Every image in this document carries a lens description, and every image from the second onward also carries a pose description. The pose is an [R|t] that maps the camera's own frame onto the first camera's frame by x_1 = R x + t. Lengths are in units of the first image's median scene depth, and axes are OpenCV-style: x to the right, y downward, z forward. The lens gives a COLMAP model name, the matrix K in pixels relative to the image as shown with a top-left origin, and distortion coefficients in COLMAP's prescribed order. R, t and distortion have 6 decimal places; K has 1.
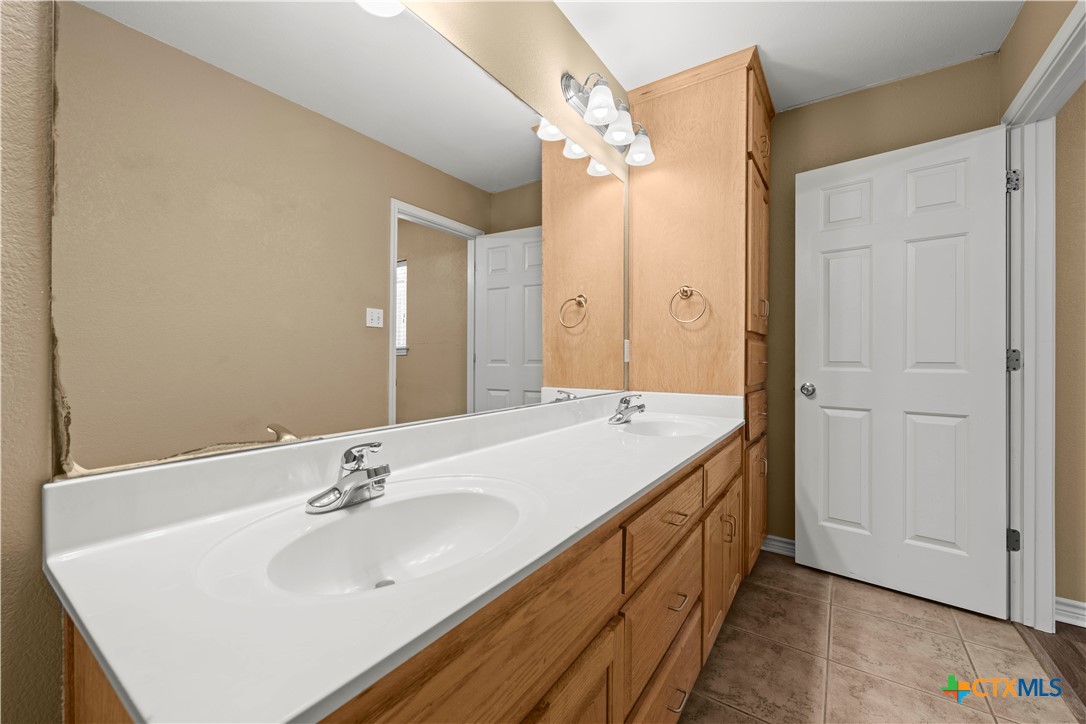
lens RADIAL K [[430.7, 0, 544.0], [0, 430.7, 357.5], [0, 0, 1]] dist [-0.004283, -0.000528]
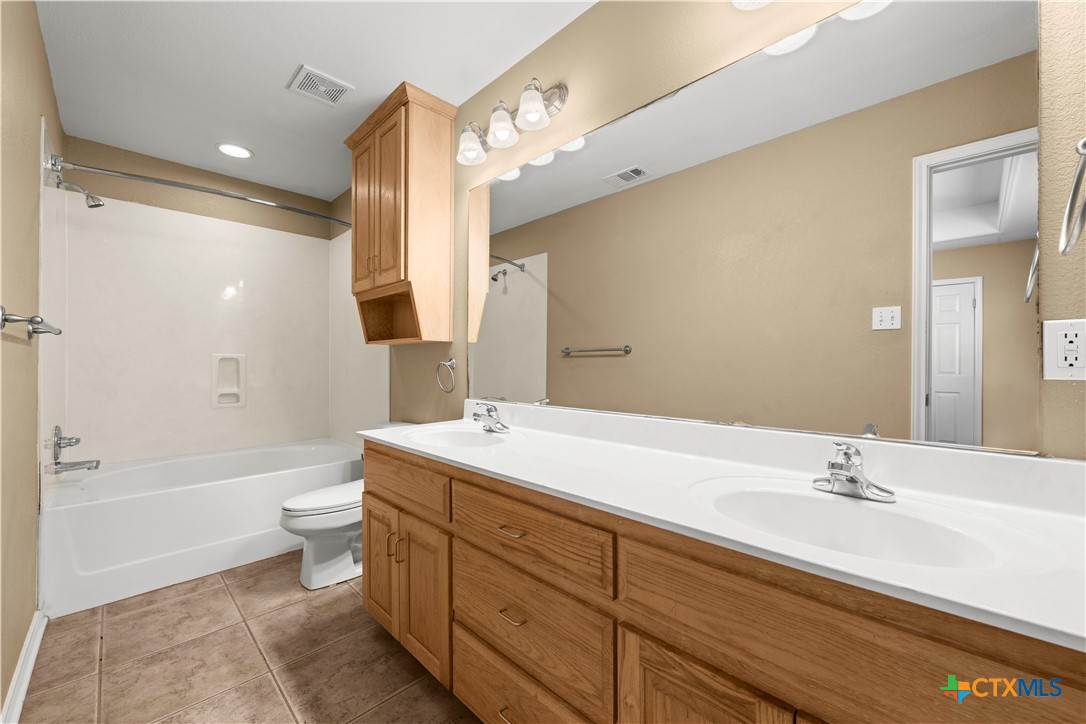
lens RADIAL K [[430.7, 0, 545.9], [0, 430.7, 363.8], [0, 0, 1]] dist [-0.004283, -0.000528]
pose [[-0.175787, -0.002702, -0.984425, 0.525094], [-0.003958, 0.999990, -0.002038, -0.001288], [0.984420, 0.003538, -0.175796, 0.516383]]
